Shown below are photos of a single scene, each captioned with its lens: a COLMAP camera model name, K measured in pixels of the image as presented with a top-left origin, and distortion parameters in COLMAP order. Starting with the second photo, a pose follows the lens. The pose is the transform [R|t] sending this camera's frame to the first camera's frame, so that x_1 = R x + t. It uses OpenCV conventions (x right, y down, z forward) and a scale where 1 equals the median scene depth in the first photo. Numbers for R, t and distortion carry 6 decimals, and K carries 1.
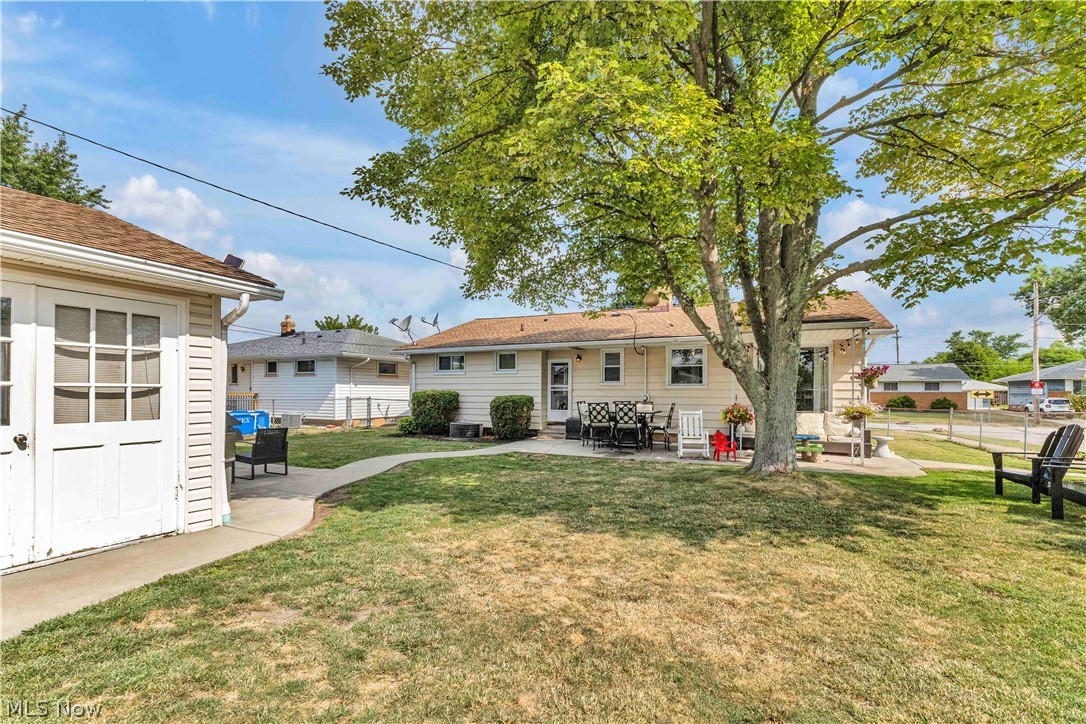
lens RADIAL K [[473.7, 0, 540.5], [0, 473.7, 386.7], [0, 0, 1]] dist [-0.001501, -0.000159]
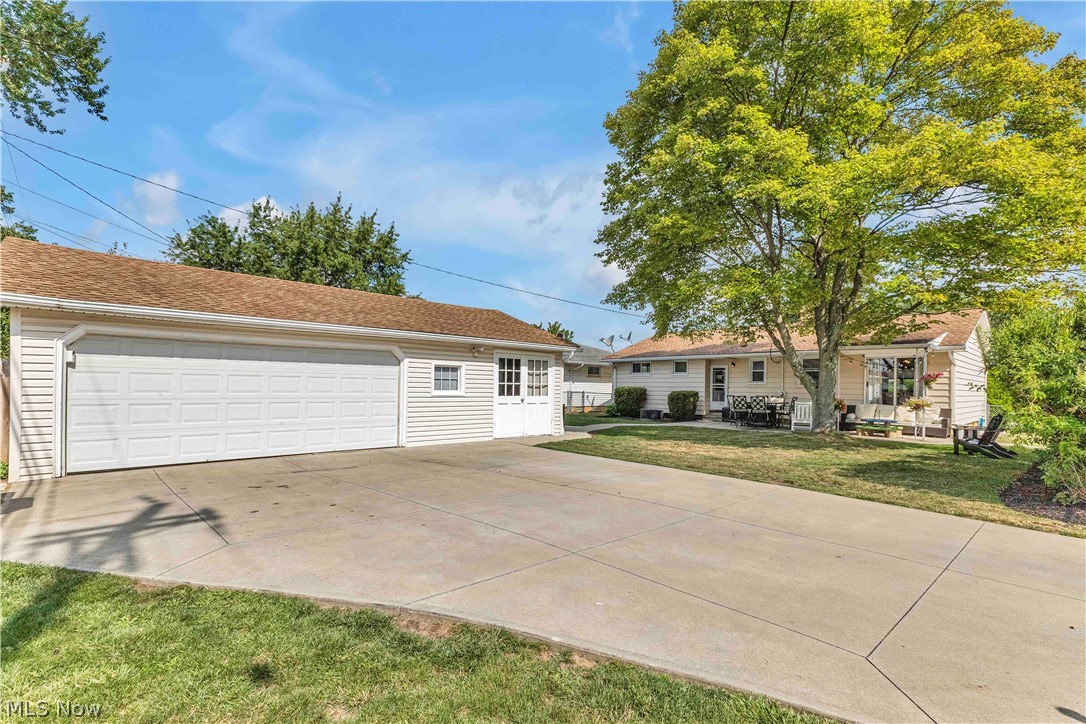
lens RADIAL K [[473.7, 0, 540.5], [0, 473.7, 386.7], [0, 0, 1]] dist [-0.001501, -0.000159]
pose [[0.927981, 0.009774, -0.372499, 0.074030], [-0.006957, 0.999936, 0.008906, -0.003894], [0.372562, -0.005673, 0.927990, -0.516148]]
